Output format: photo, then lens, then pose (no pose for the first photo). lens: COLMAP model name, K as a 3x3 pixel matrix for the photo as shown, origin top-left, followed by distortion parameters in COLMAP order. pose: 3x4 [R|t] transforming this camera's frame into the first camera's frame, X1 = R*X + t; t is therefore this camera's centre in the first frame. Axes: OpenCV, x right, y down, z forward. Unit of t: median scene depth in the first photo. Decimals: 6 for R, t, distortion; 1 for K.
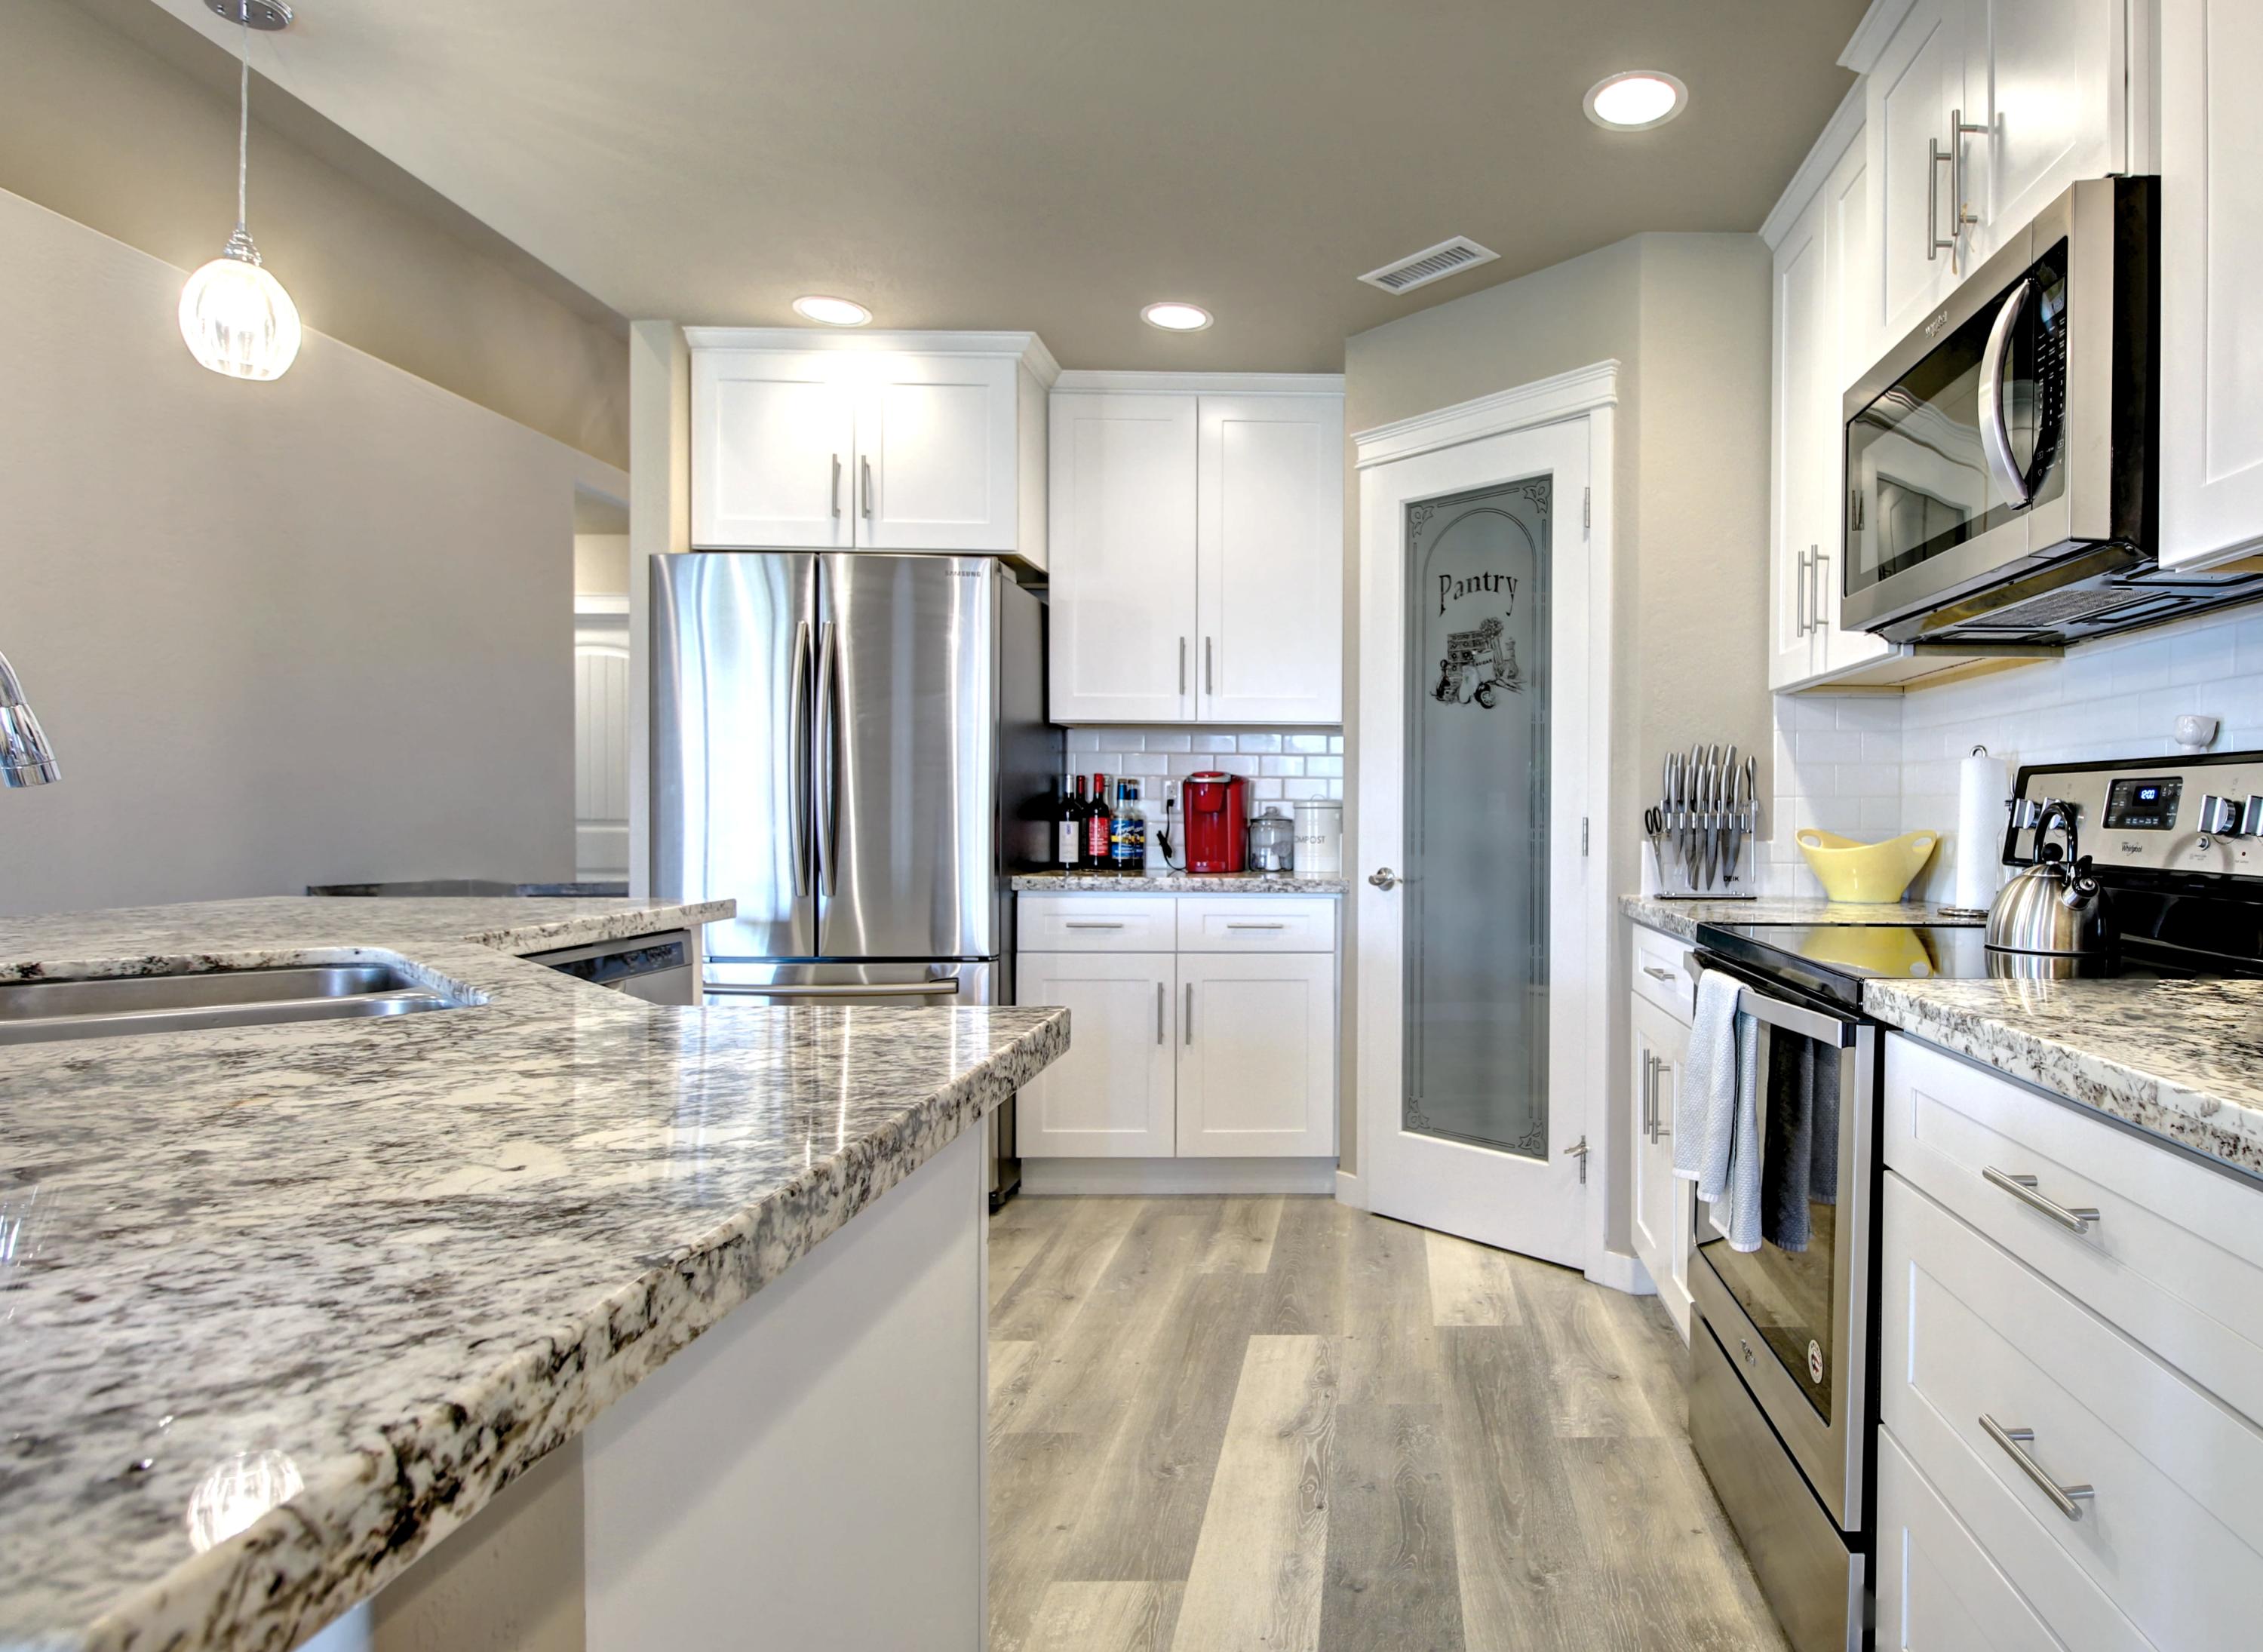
lens RADIAL K [[1270.9, 0, 1400.5], [0, 1270.9, 835.5], [0, 0, 1]] dist [0.003454, -0.010830]
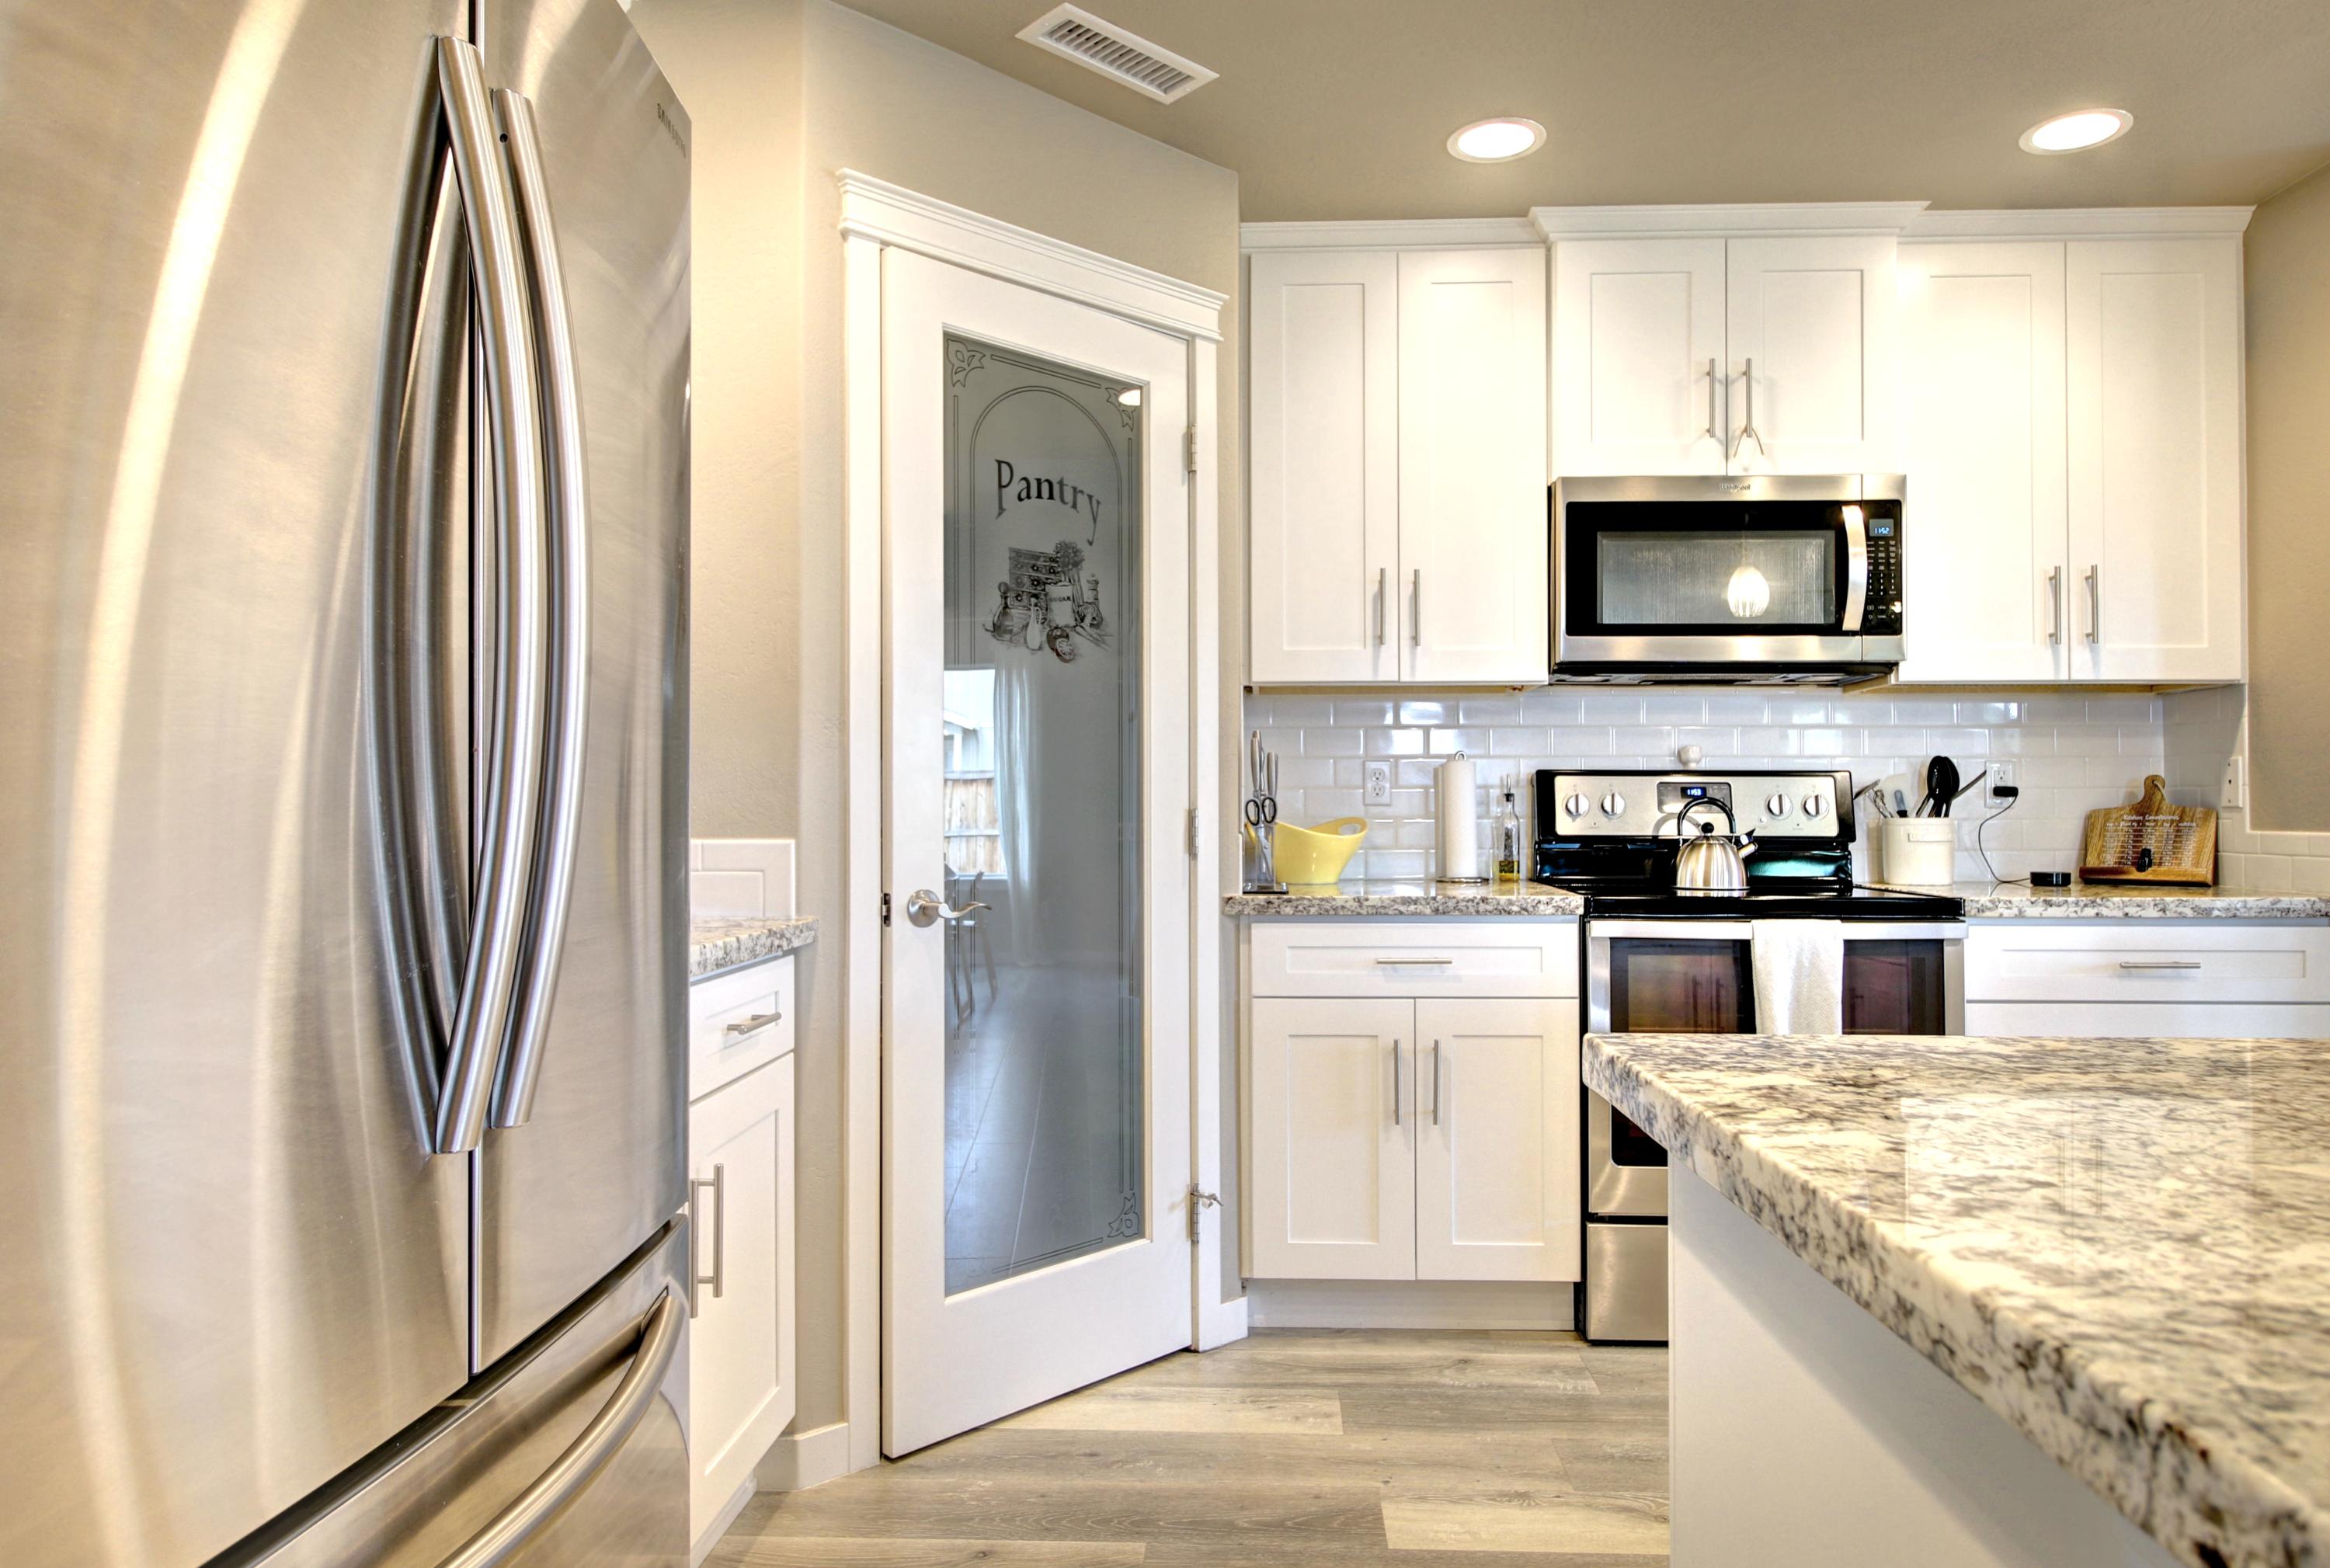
lens RADIAL K [[1466.5, 0, 1211.7], [0, 1466.5, 783.7], [0, 0, 1]] dist [-0.004121, 0.000424]
pose [[0.052269, 0.009642, 0.998586, -0.714250], [0.016720, 0.999805, -0.010529, -0.017516], [-0.998493, 0.017247, 0.052097, 0.799549]]
